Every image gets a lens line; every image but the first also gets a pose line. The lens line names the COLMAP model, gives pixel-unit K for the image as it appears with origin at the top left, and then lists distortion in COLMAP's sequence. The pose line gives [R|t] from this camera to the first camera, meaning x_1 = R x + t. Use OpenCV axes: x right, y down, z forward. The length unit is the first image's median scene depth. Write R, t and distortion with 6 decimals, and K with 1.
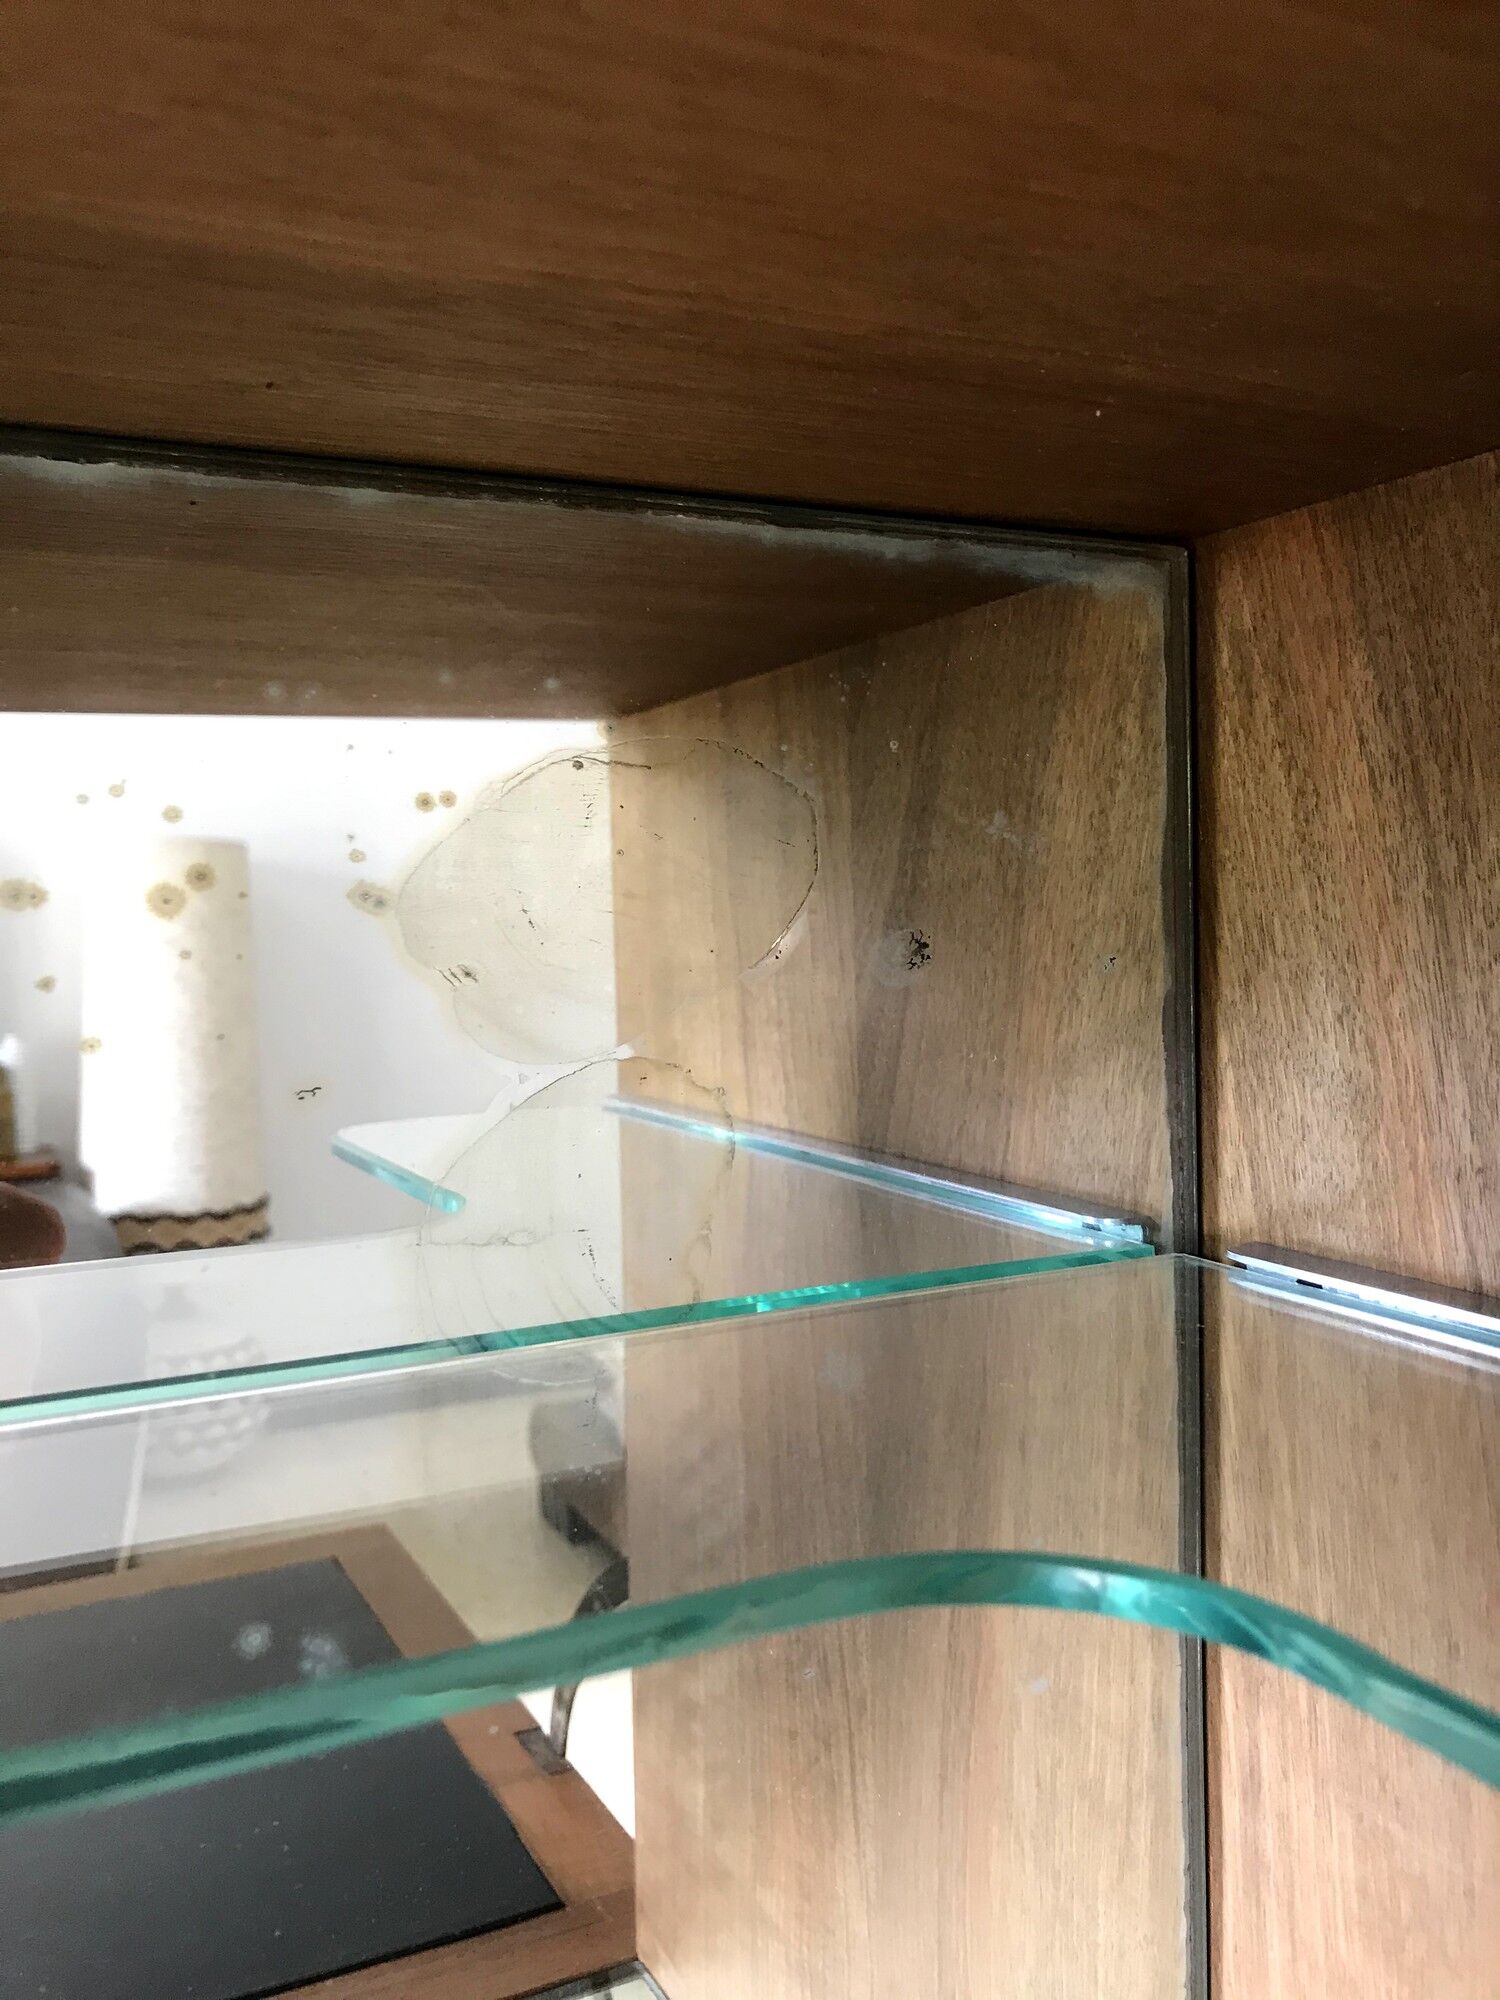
lens RADIAL K [[1648.0, 0, 745.7], [0, 1648.0, 986.7], [0, 0, 1]] dist [0.036588, -0.048373]
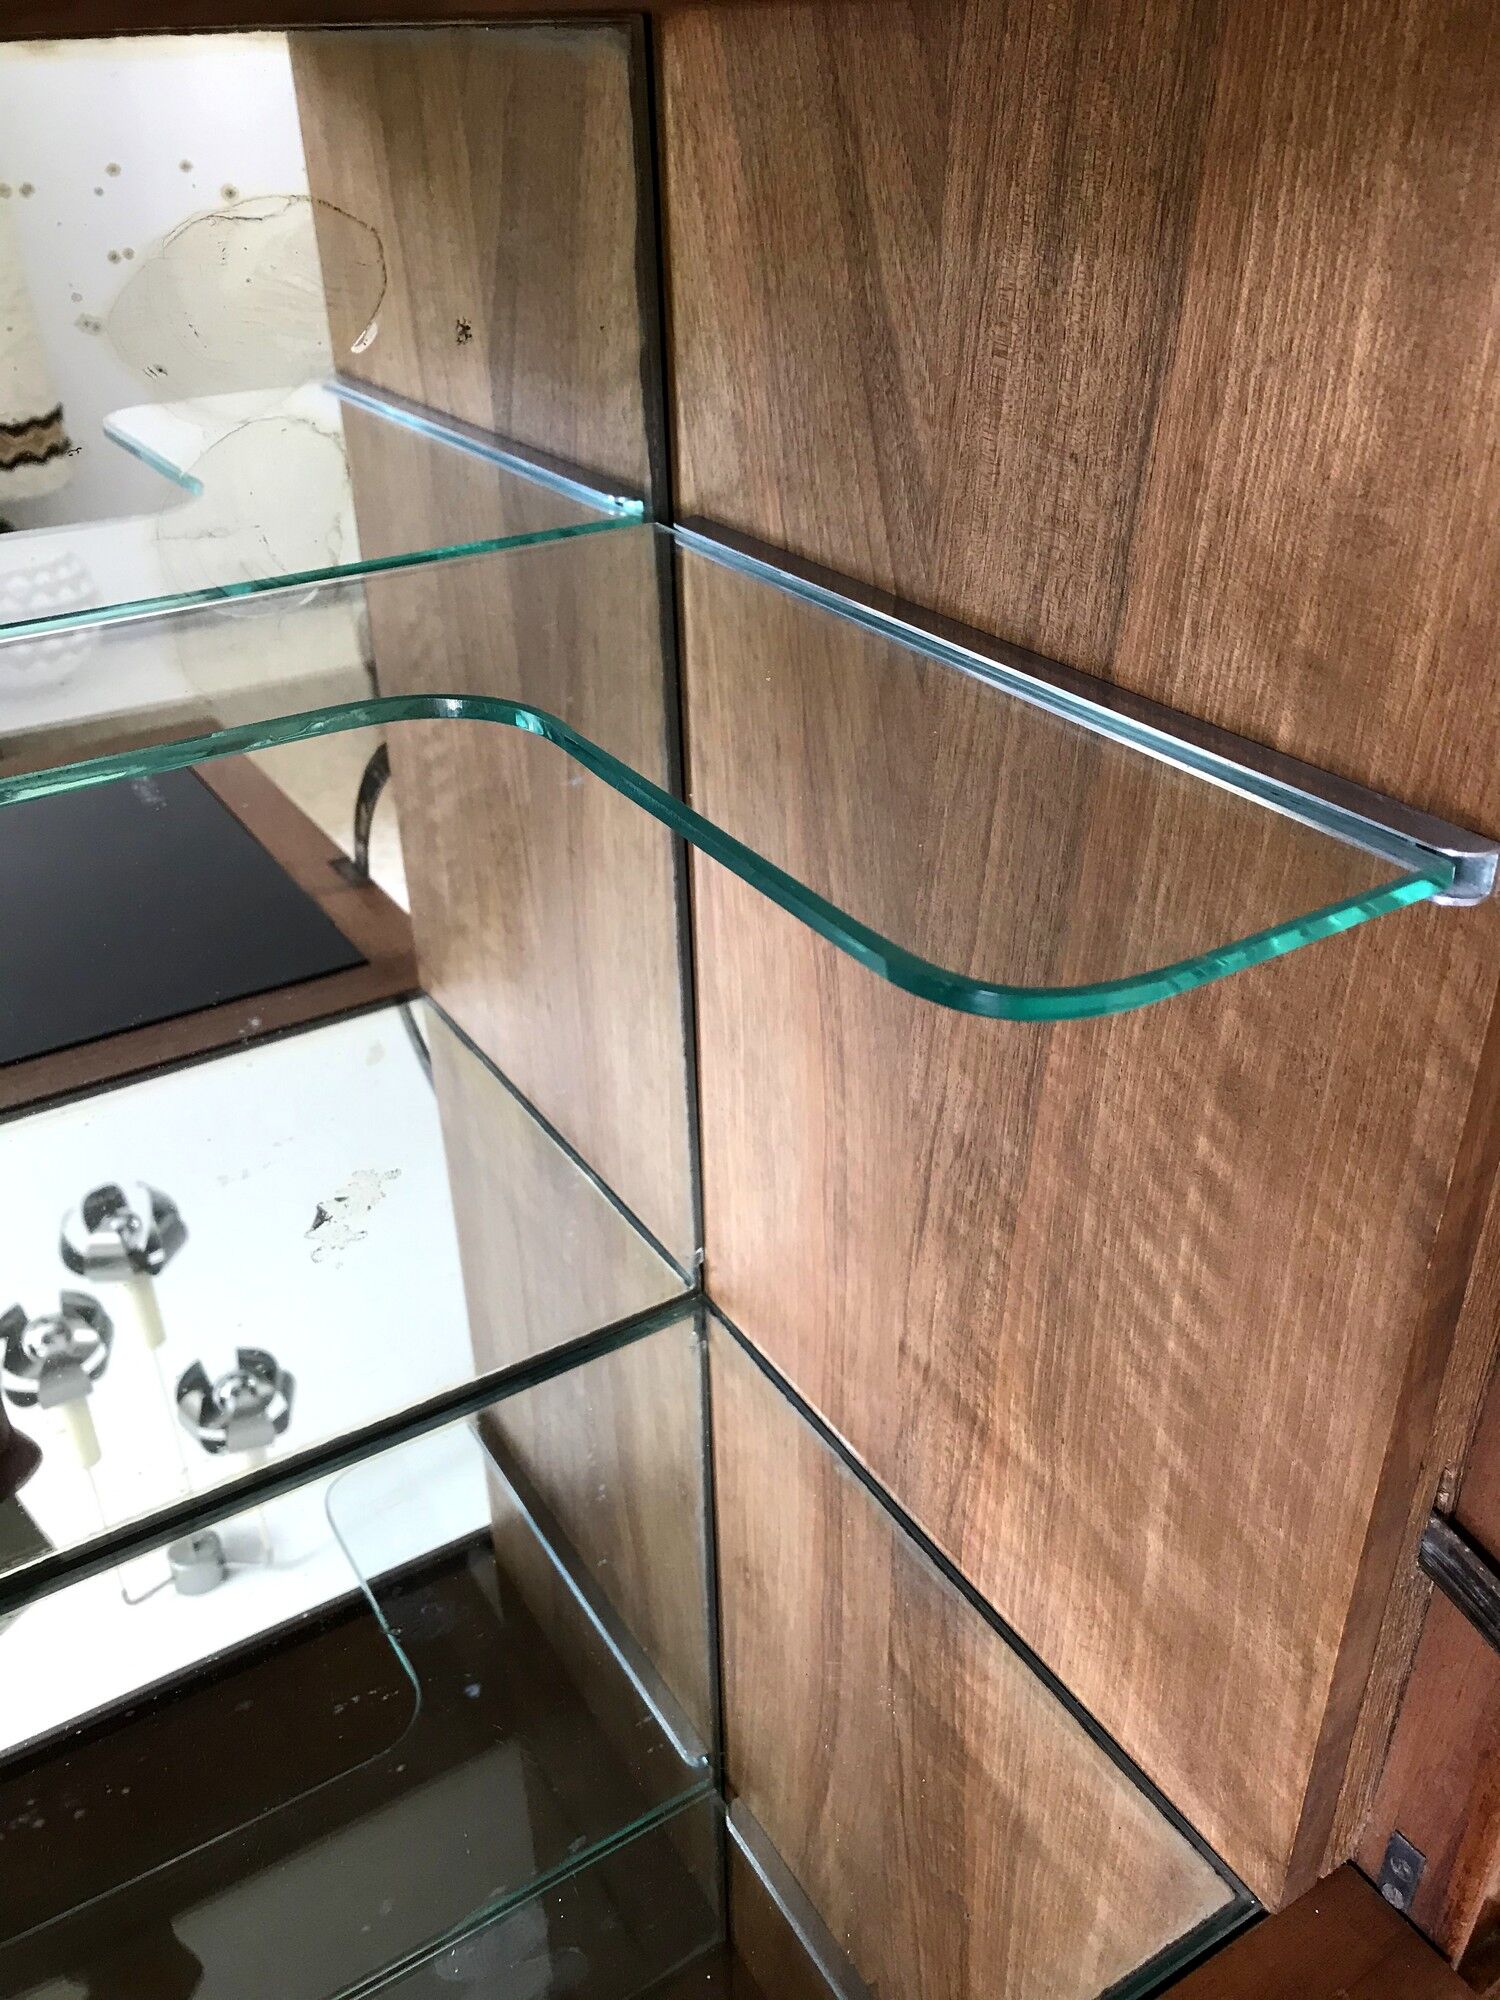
lens RADIAL K [[1648.0, 0, 737.5], [0, 1648.0, 948.4], [0, 0, 1]] dist [0.036588, -0.048373]
pose [[0.995825, -0.045558, 0.079104, 0.195624], [0.006196, 0.898292, 0.439355, -0.169088], [-0.091075, -0.437030, 0.894824, -0.614362]]
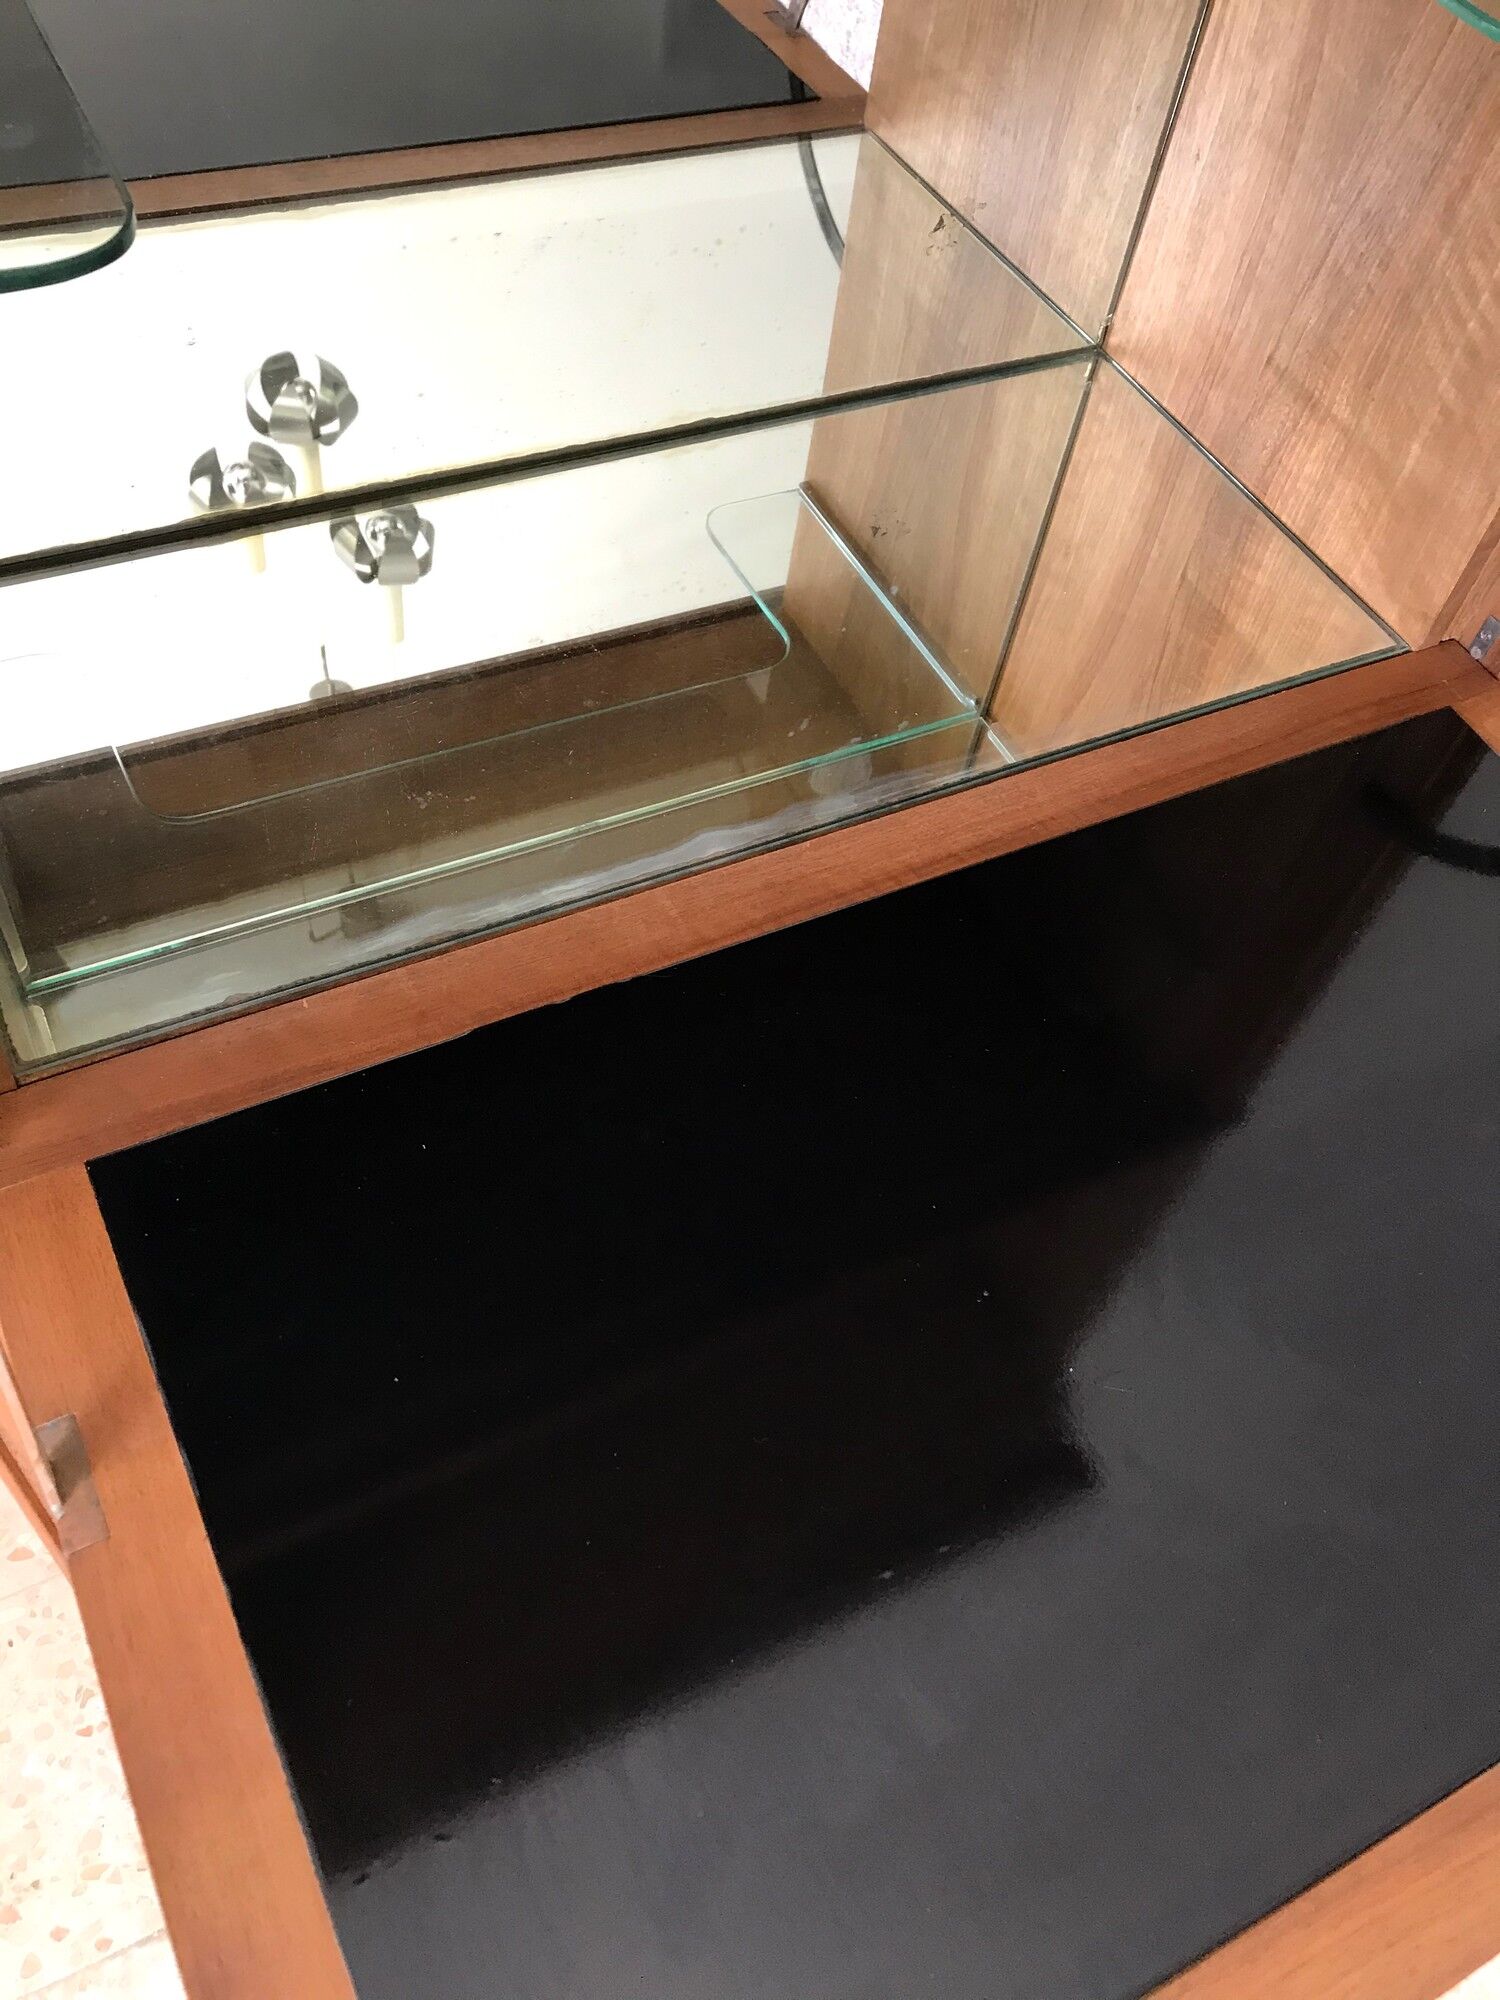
lens RADIAL K [[1648.0, 0, 733.3], [0, 1648.0, 949.0], [0, 0, 1]] dist [0.036588, -0.048373]
pose [[0.992657, 0.081579, 0.089313, -0.605859], [-0.120922, 0.650144, 0.750127, -0.434504], [0.003128, -0.755418, 0.655235, -1.934265]]
